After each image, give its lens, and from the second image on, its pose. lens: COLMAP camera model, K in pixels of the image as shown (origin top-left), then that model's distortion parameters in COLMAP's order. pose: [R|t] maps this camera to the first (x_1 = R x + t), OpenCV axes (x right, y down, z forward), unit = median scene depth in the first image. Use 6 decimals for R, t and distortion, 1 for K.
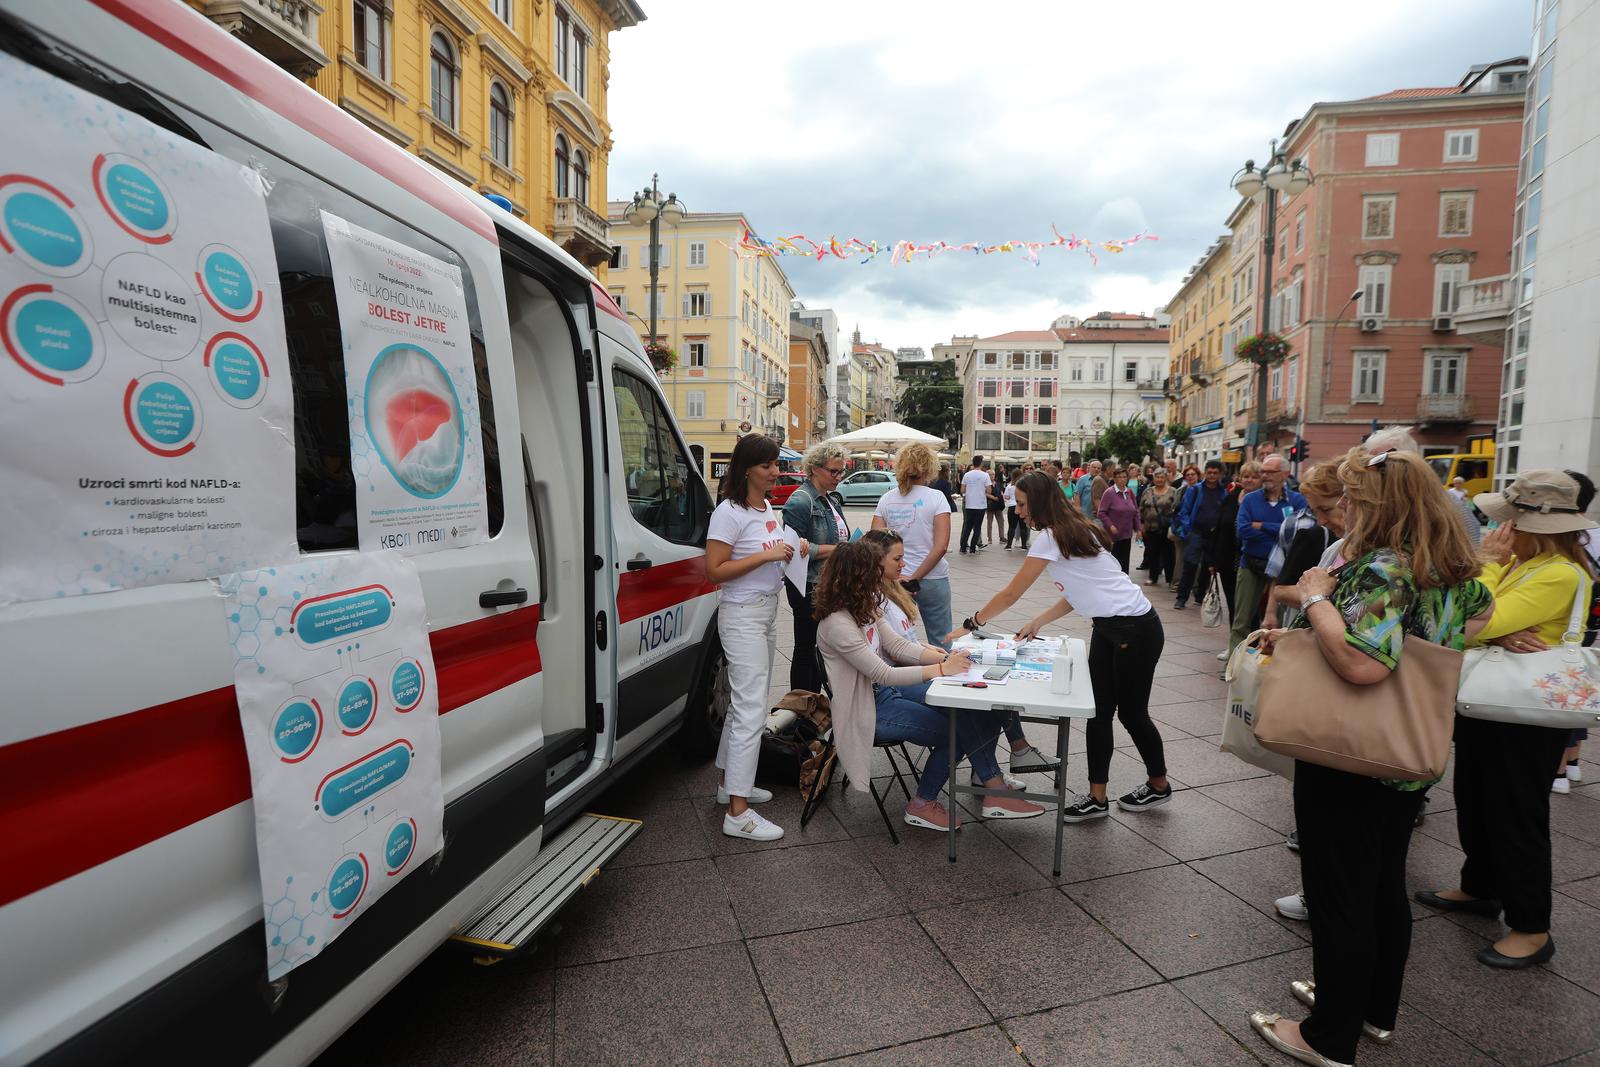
lens RADIAL K [[795.5, 0, 815.7], [0, 795.5, 547.5], [0, 0, 1]] dist [-0.066371, 0.029432]
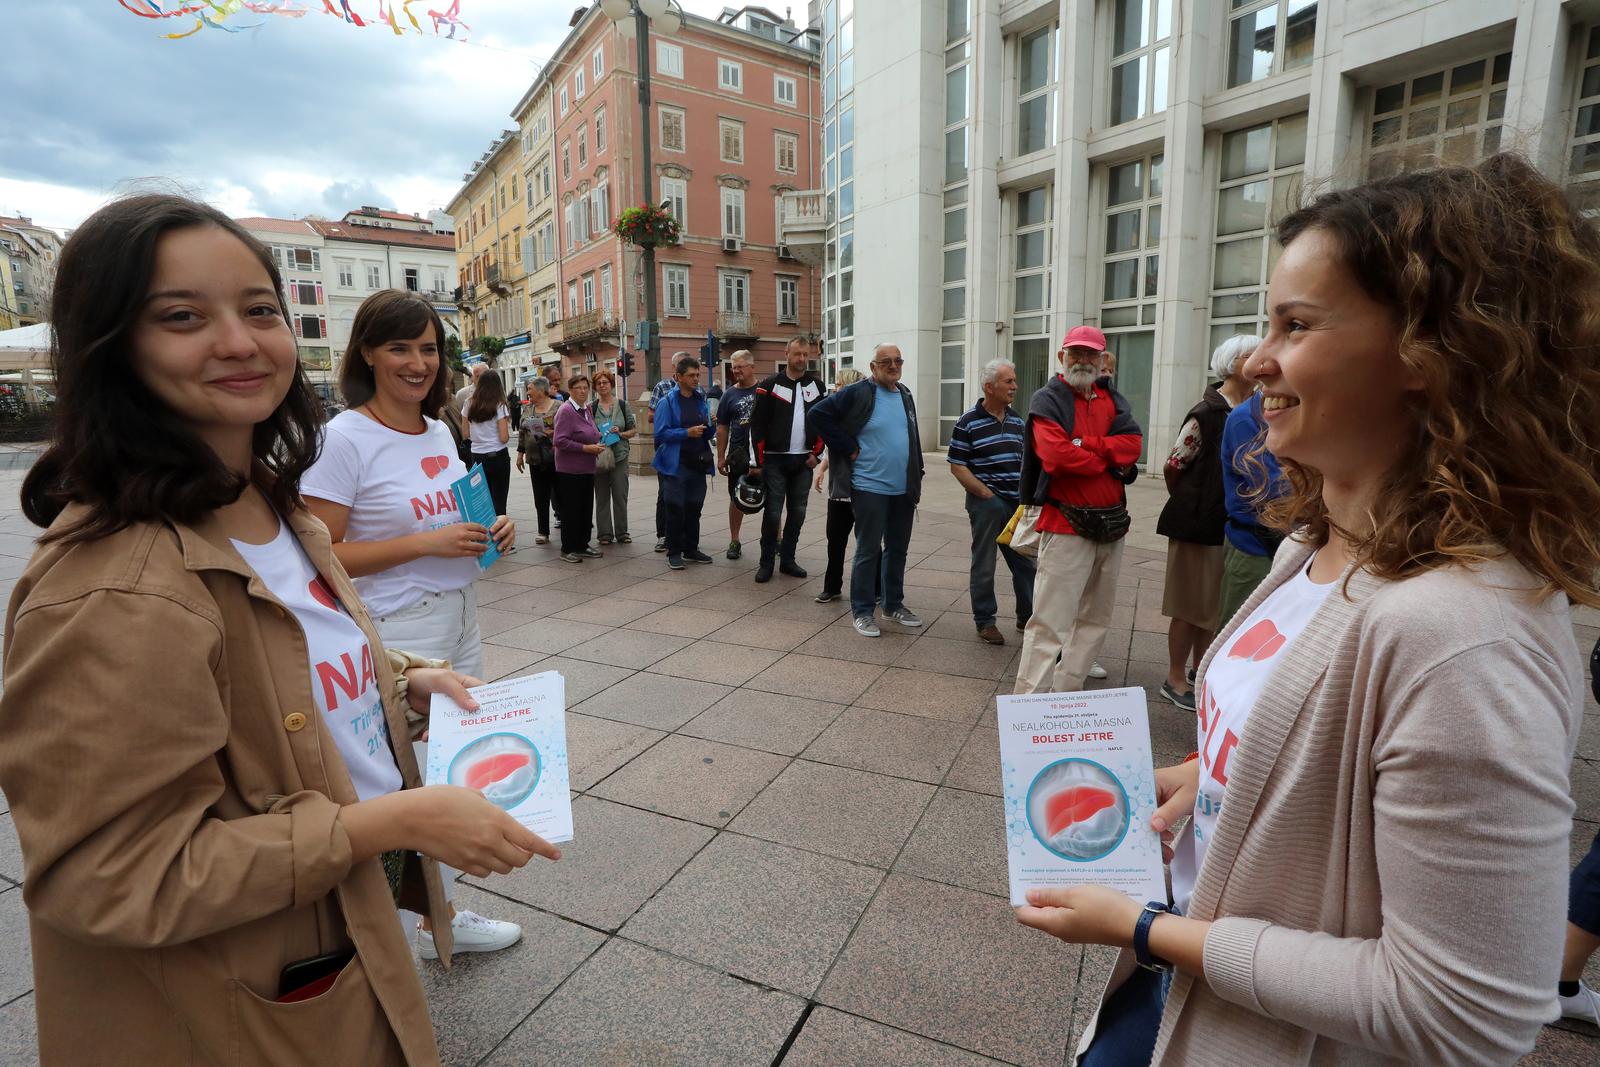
lens RADIAL K [[785.5, 0, 804.7], [0, 785.5, 541.5], [0, 0, 1]] dist [-0.073210, 0.029487]
pose [[0.661589, -0.152962, 0.734100, 0.029800], [0.083729, 0.987921, 0.130390, -0.016083], [-0.745178, -0.024799, 0.666405, 0.192696]]
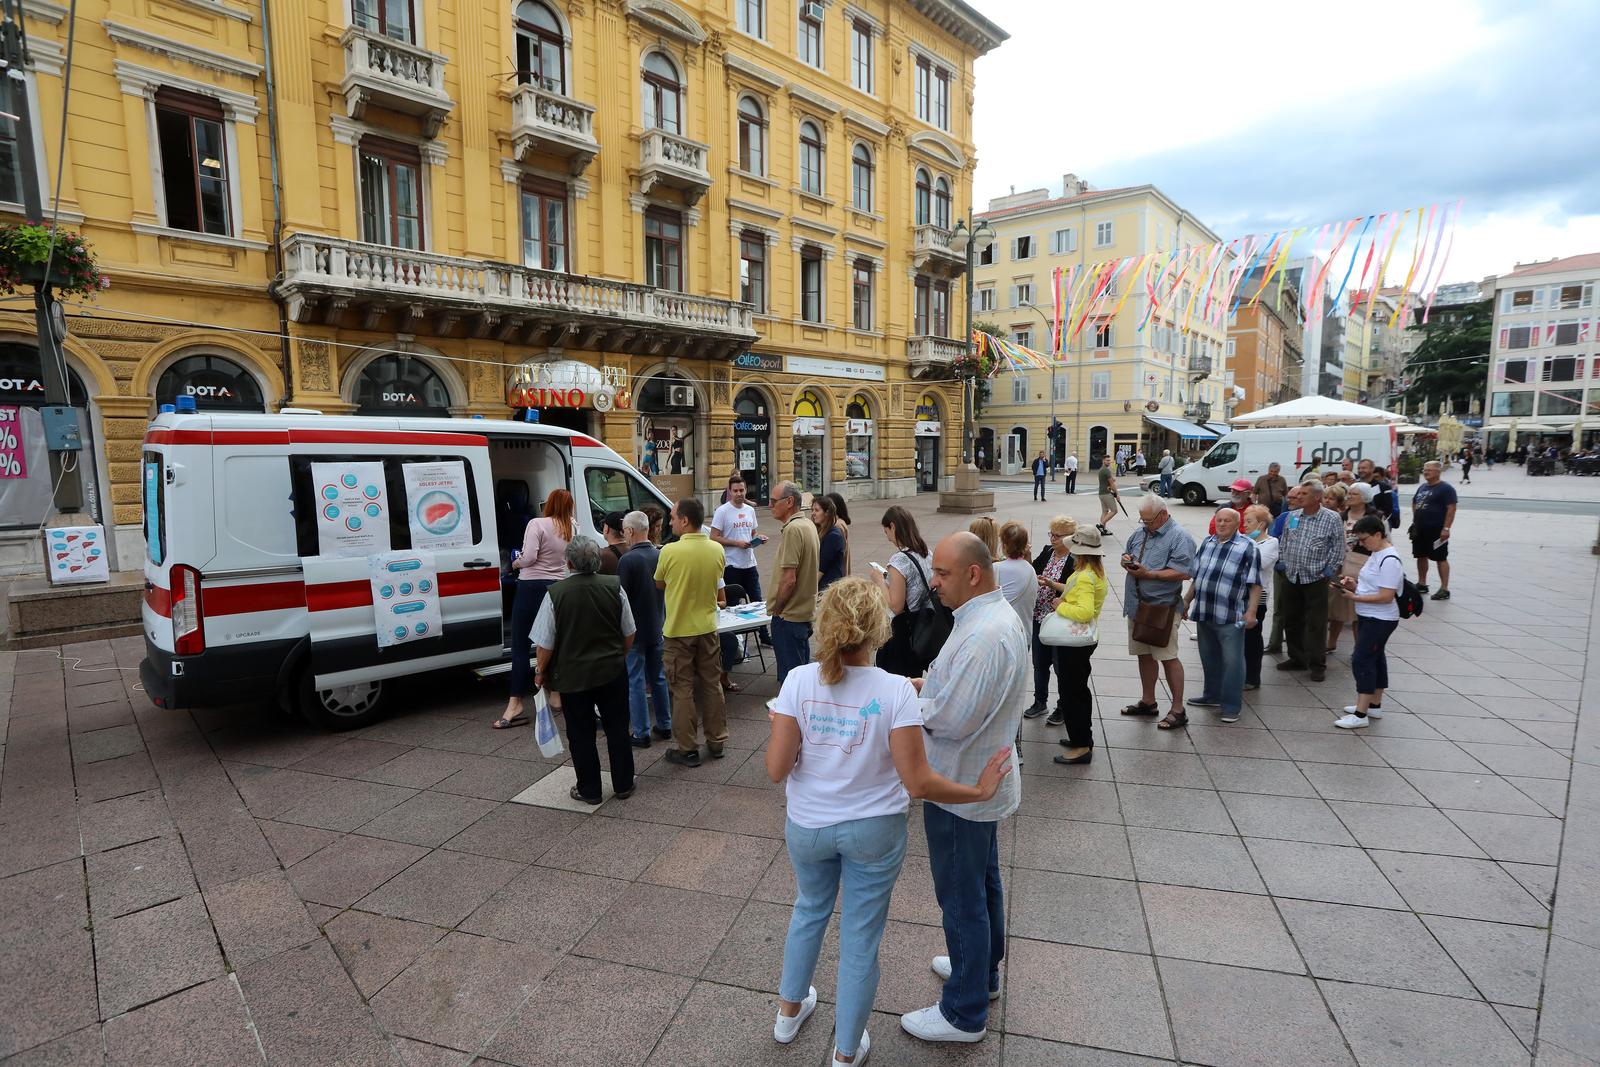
lens RADIAL K [[804.4, 0, 816.0], [0, 804.4, 545.1], [0, 0, 1]] dist [-0.069541, 0.034499]
pose [[0.837022, 0.046204, -0.545215, 0.164142], [-0.030150, 0.998809, 0.038357, -0.011708], [0.546338, -0.015667, 0.837418, -0.060740]]
